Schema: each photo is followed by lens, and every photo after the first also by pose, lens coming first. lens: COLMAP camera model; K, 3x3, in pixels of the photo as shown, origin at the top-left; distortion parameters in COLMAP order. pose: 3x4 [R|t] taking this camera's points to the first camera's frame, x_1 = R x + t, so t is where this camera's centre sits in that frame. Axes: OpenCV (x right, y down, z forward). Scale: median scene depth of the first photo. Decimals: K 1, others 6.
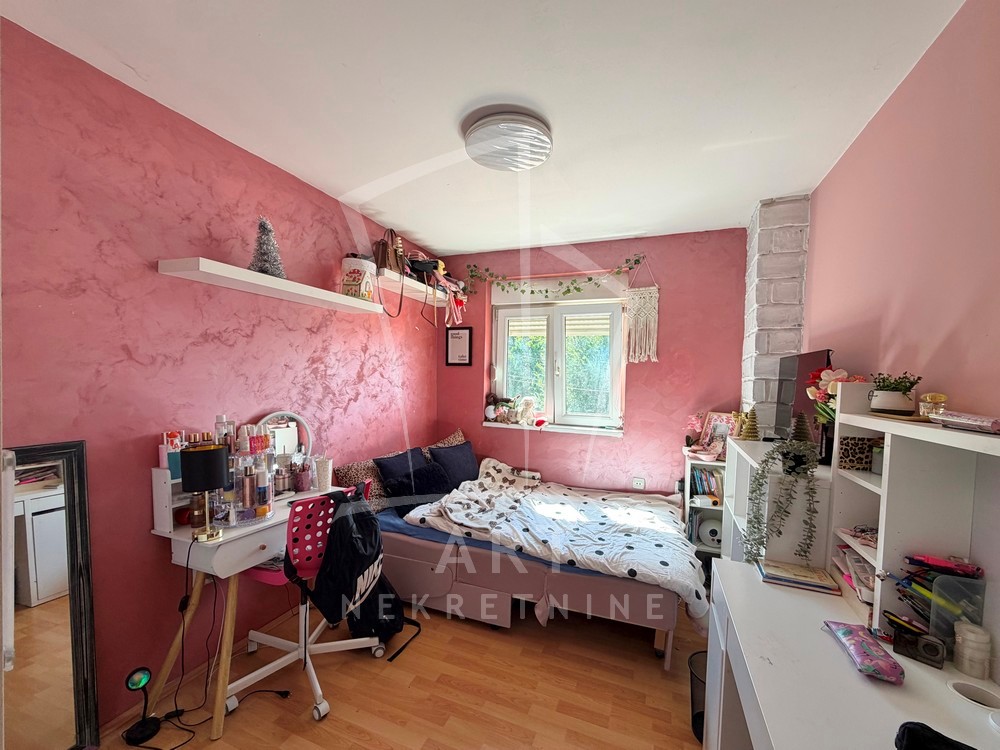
lens RADIAL K [[397.9, 0, 498.7], [0, 397.9, 378.2], [0, 0, 1]] dist [0.000943, -0.000455]
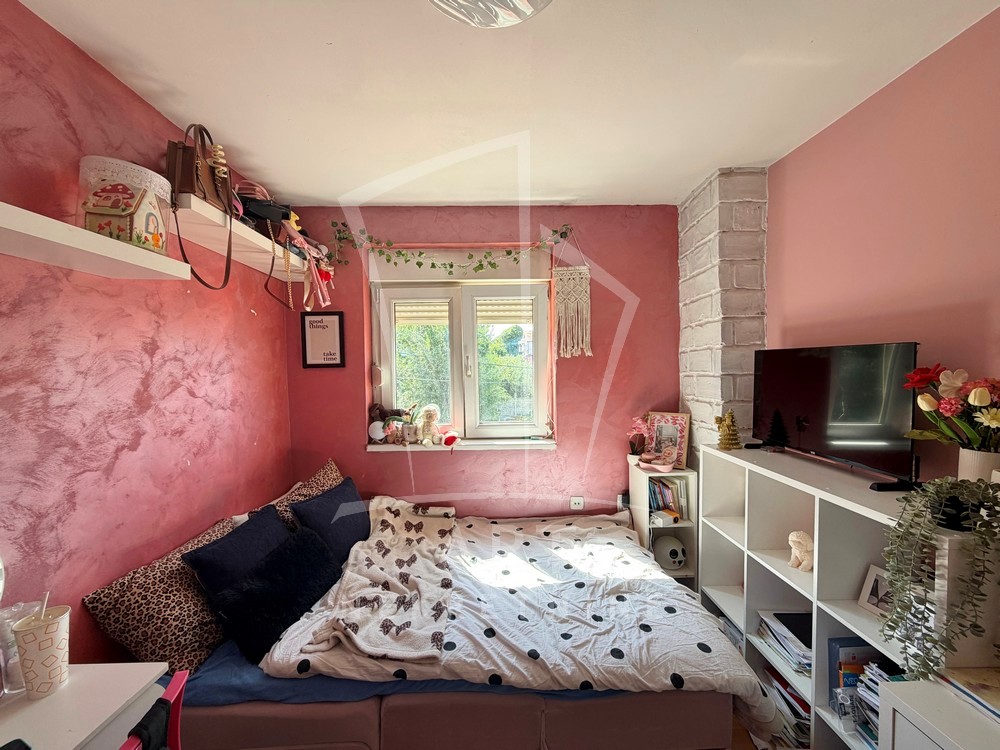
lens RADIAL K [[397.9, 0, 503.4], [0, 397.9, 371.2], [0, 0, 1]] dist [0.000943, -0.000455]
pose [[0.921281, -0.041891, 0.386636, -0.110540], [0.038970, 0.999122, 0.015394, -0.032332], [-0.386941, 0.000885, 0.922104, 0.329916]]
